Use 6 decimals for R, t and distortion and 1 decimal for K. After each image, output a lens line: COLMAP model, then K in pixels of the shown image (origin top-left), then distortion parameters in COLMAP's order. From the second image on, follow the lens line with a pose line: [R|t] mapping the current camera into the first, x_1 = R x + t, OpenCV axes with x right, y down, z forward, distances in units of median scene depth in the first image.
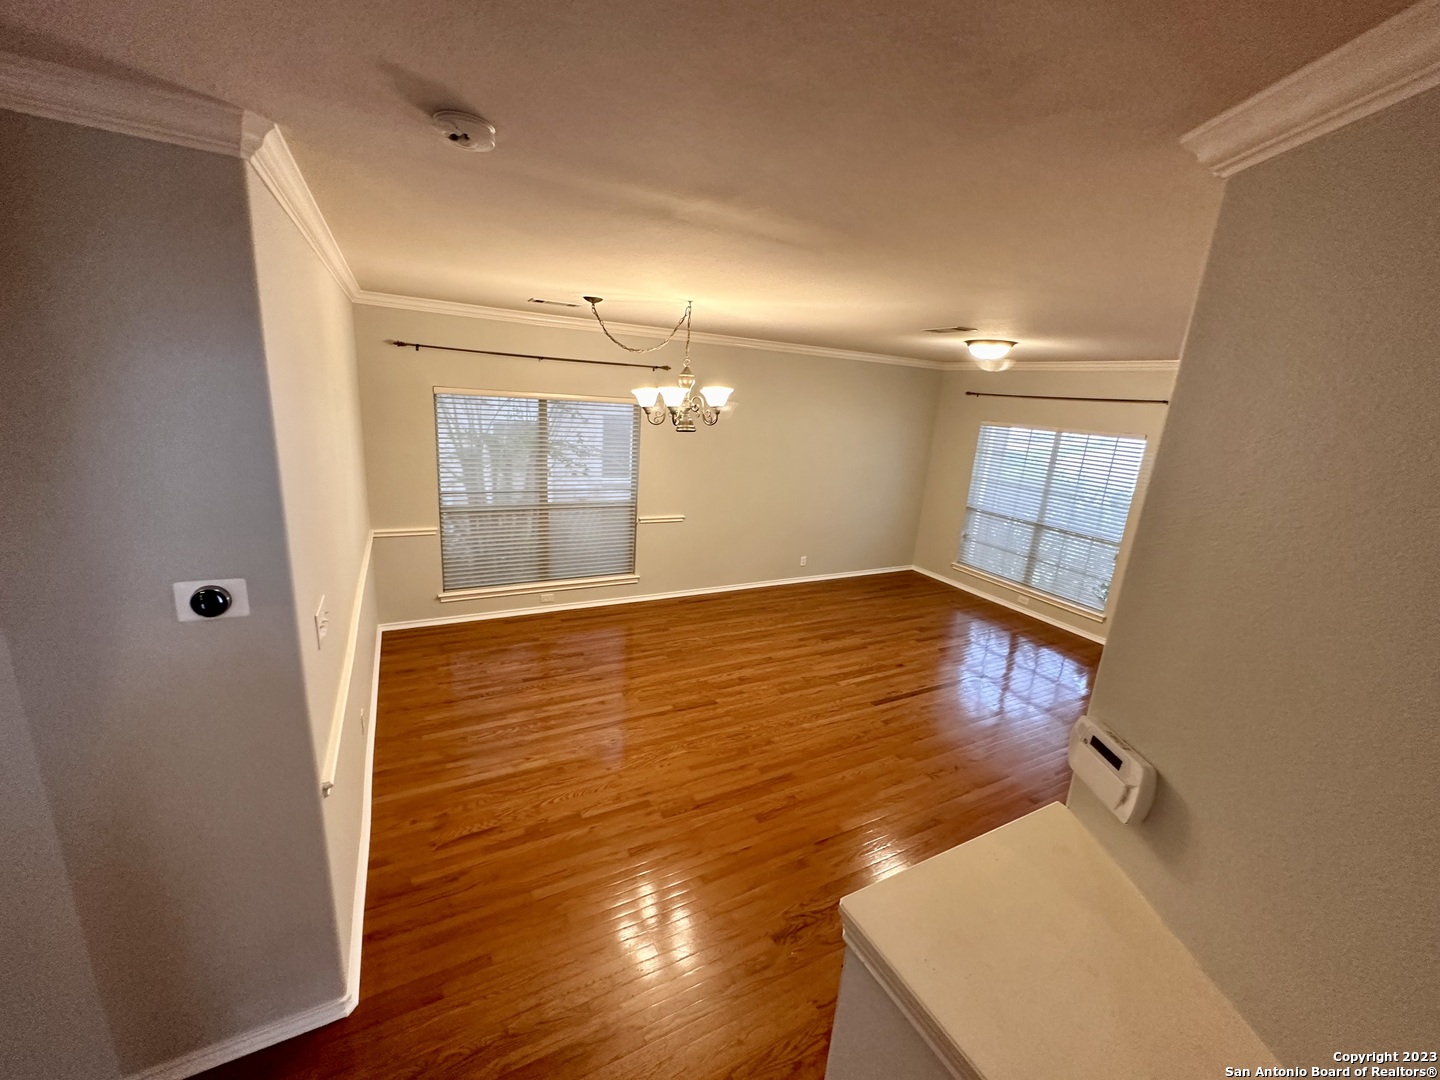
lens RADIAL K [[574.7, 0, 719.5], [0, 574.7, 538.9], [0, 0, 1]] dist [-0.003146, 0.000488]
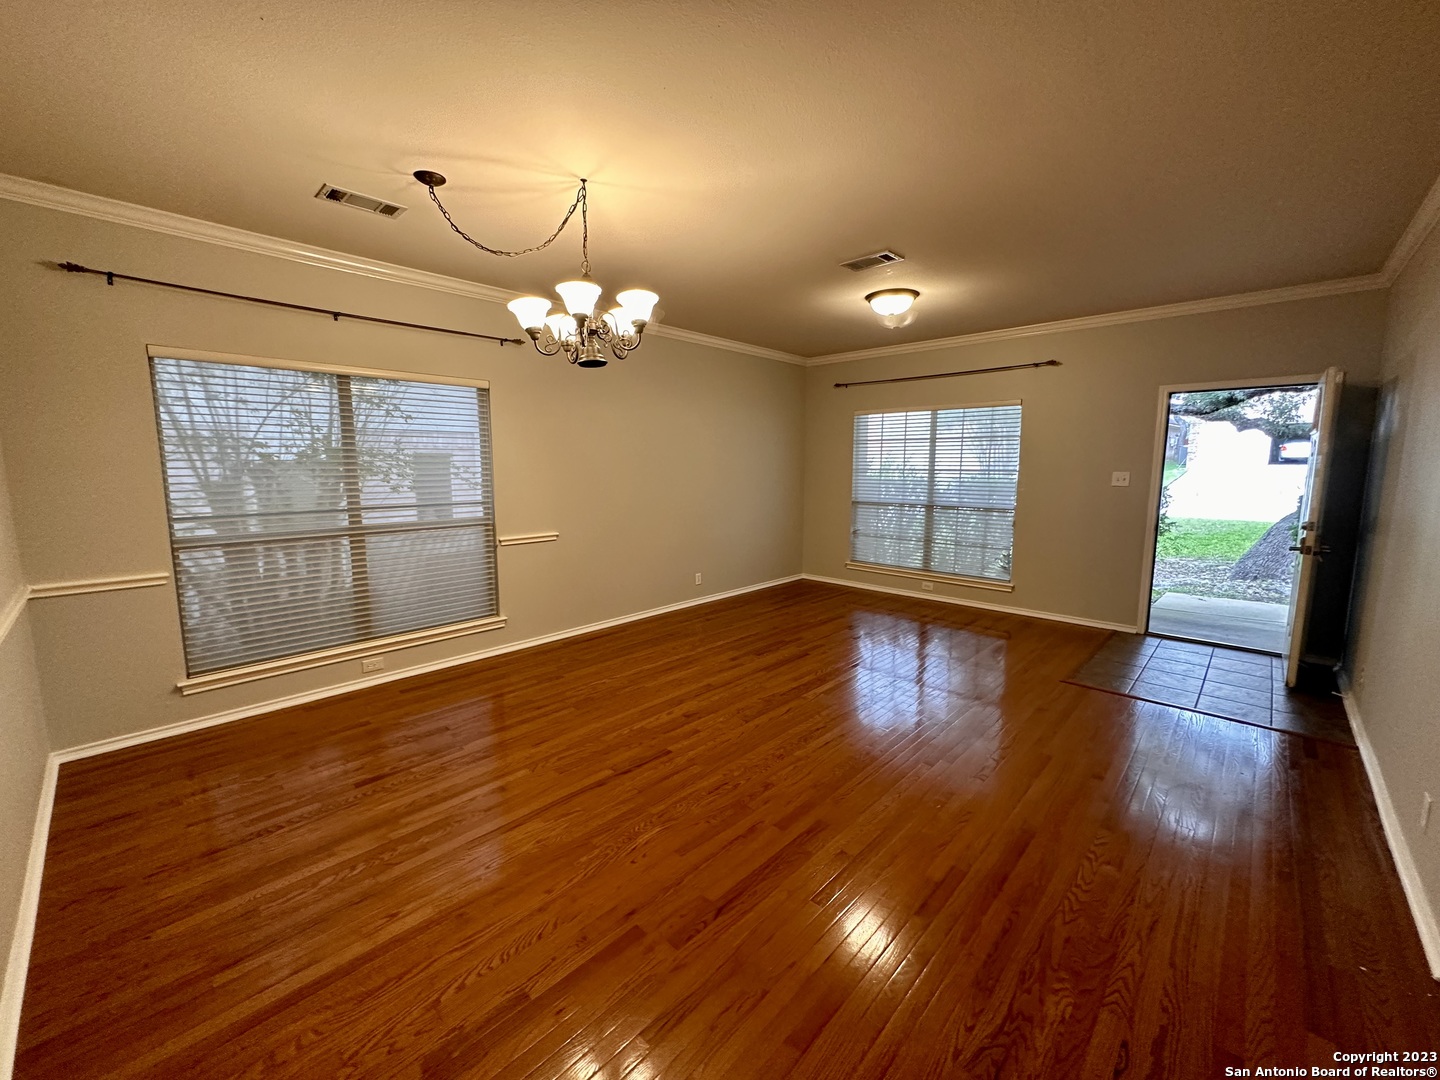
lens RADIAL K [[574.7, 0, 718.6], [0, 574.7, 539.0], [0, 0, 1]] dist [-0.003146, 0.000488]
pose [[0.945988, -0.110080, 0.304942, -0.118407], [0.142477, 0.986052, -0.086038, 0.084663], [-0.291217, 0.124838, 0.948477, 0.244551]]
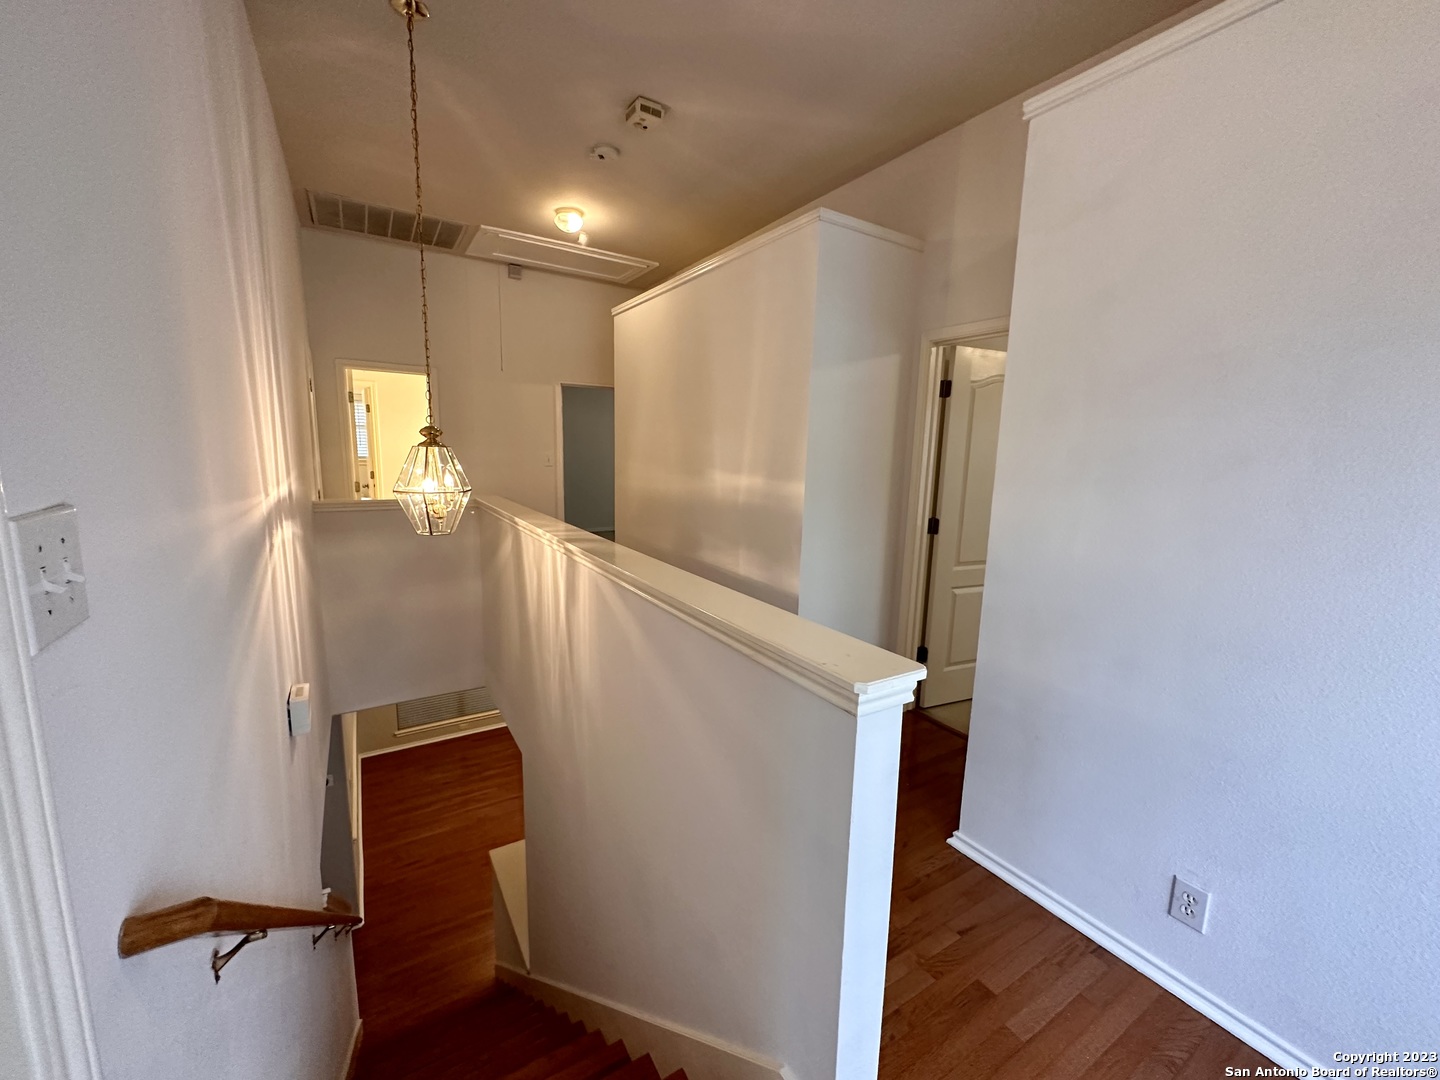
lens RADIAL K [[574.7, 0, 722.9], [0, 574.7, 537.8], [0, 0, 1]] dist [-0.003146, 0.000488]
pose [[0.996429, -0.052385, 0.066215, 0.414409], [0.058096, 0.994470, -0.087494, -0.285547], [-0.061265, 0.091029, 0.993962, -0.836918]]
